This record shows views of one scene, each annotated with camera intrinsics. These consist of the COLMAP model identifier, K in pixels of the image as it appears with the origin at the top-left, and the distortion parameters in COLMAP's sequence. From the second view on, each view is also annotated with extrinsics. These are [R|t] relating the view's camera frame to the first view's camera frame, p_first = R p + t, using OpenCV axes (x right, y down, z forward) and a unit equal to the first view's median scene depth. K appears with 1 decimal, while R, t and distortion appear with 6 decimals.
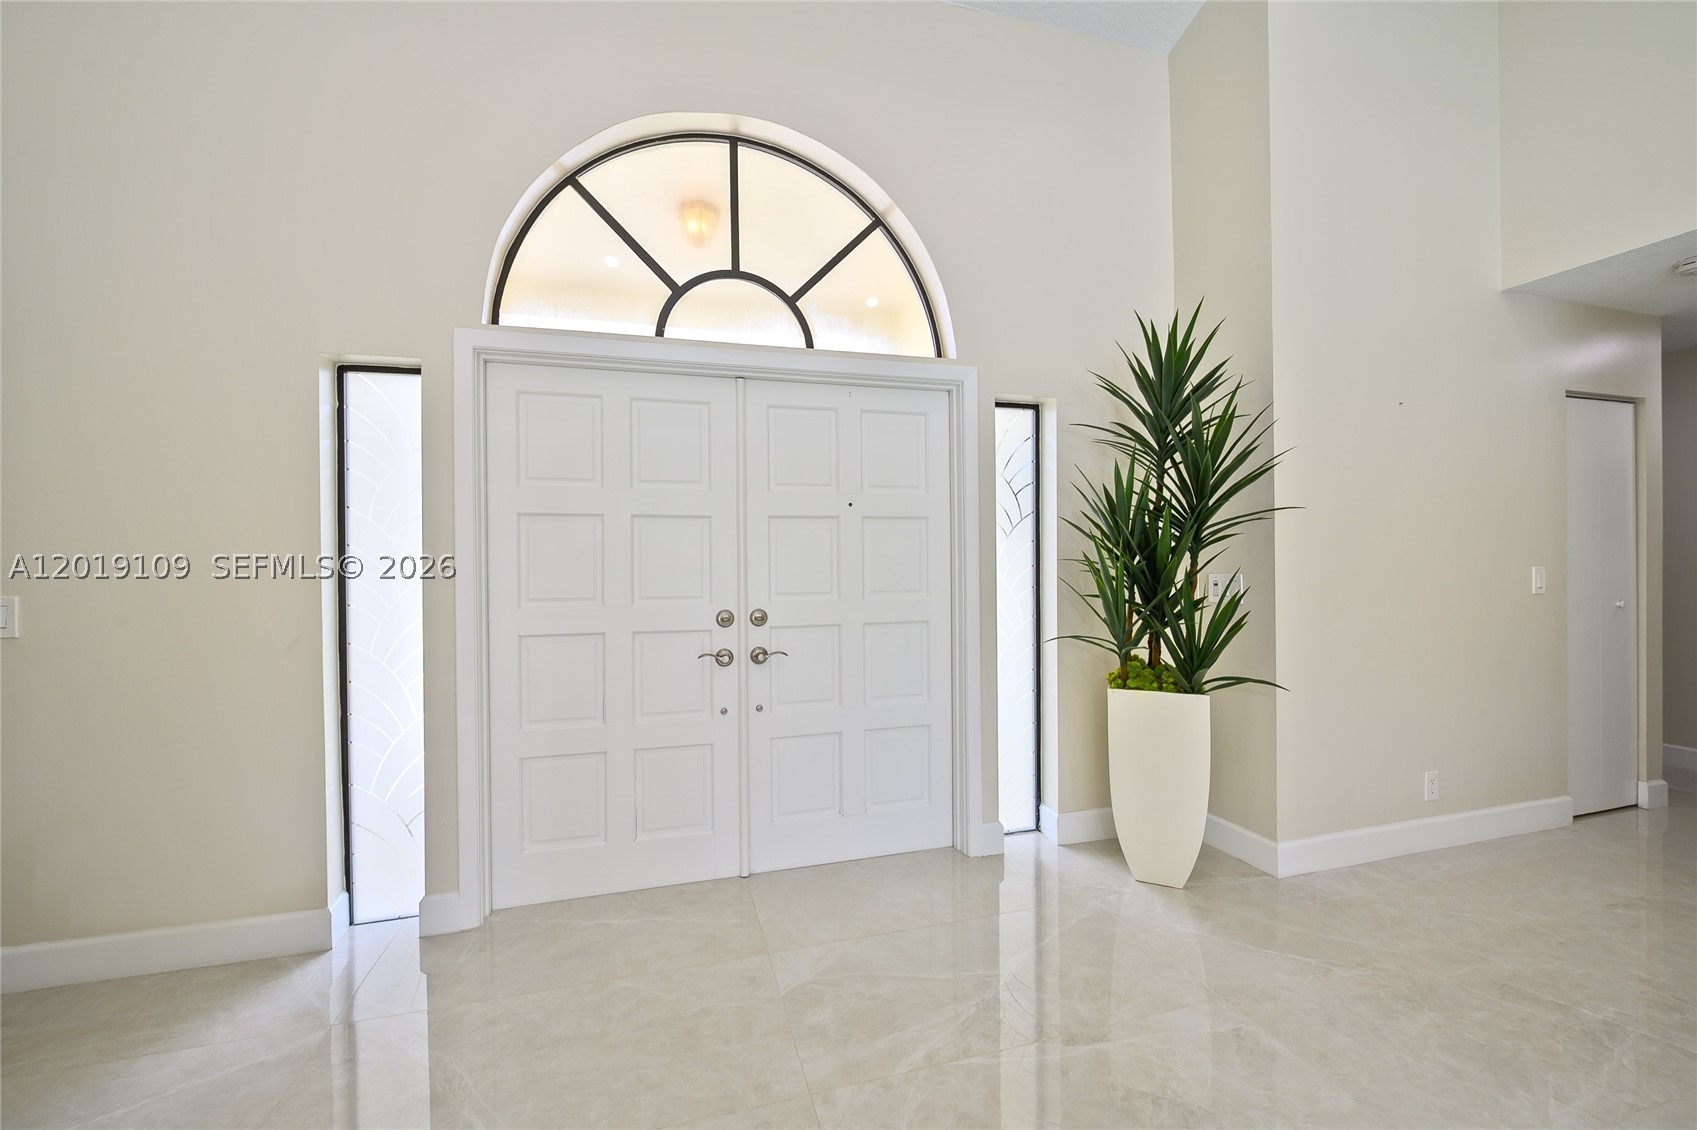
lens RADIAL K [[684.4, 0, 848.0], [0, 684.4, 553.0], [0, 0, 1]] dist [-0.001024, -0.000126]
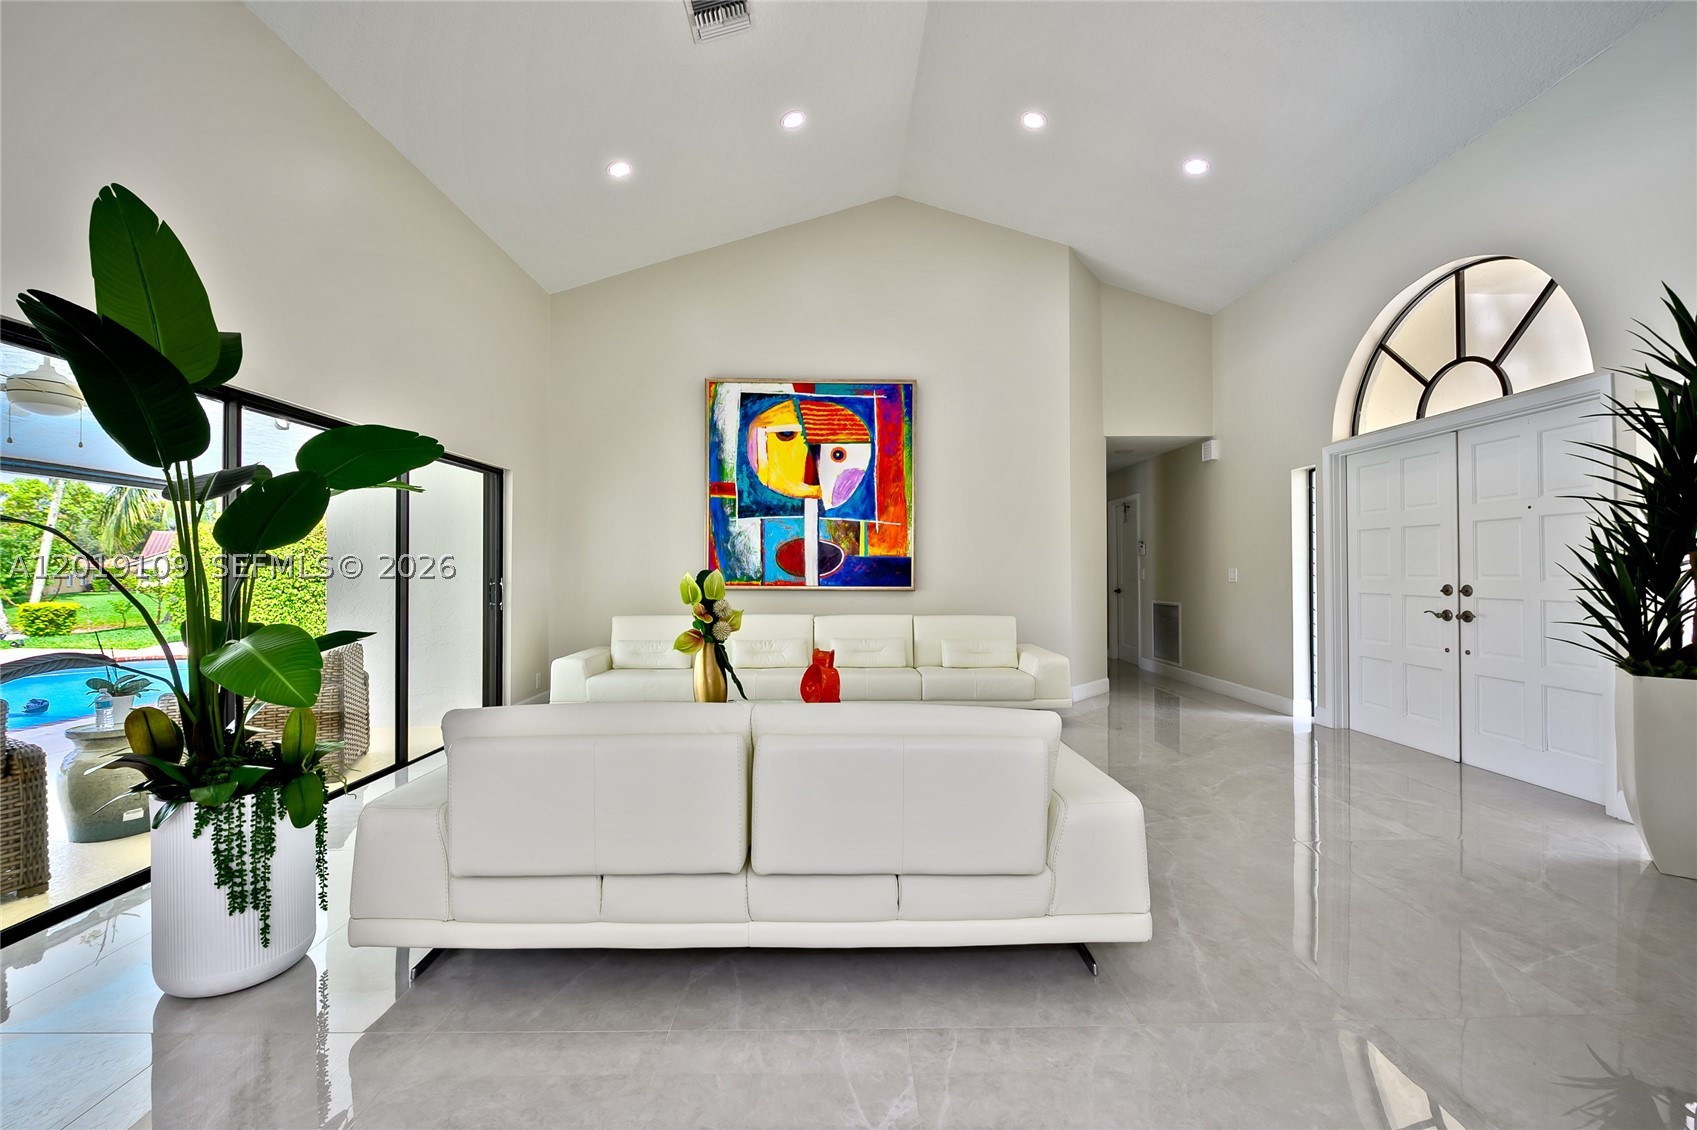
lens RADIAL K [[737.1, 0, 841.7], [0, 737.1, 561.4], [0, 0, 1]] dist [-0.009135, -0.000026]
pose [[-0.284960, -0.001063, -0.958539, 1.782959], [0.018192, 0.999813, -0.006517, 0.016204], [0.958367, -0.019295, -0.284887, 0.153372]]
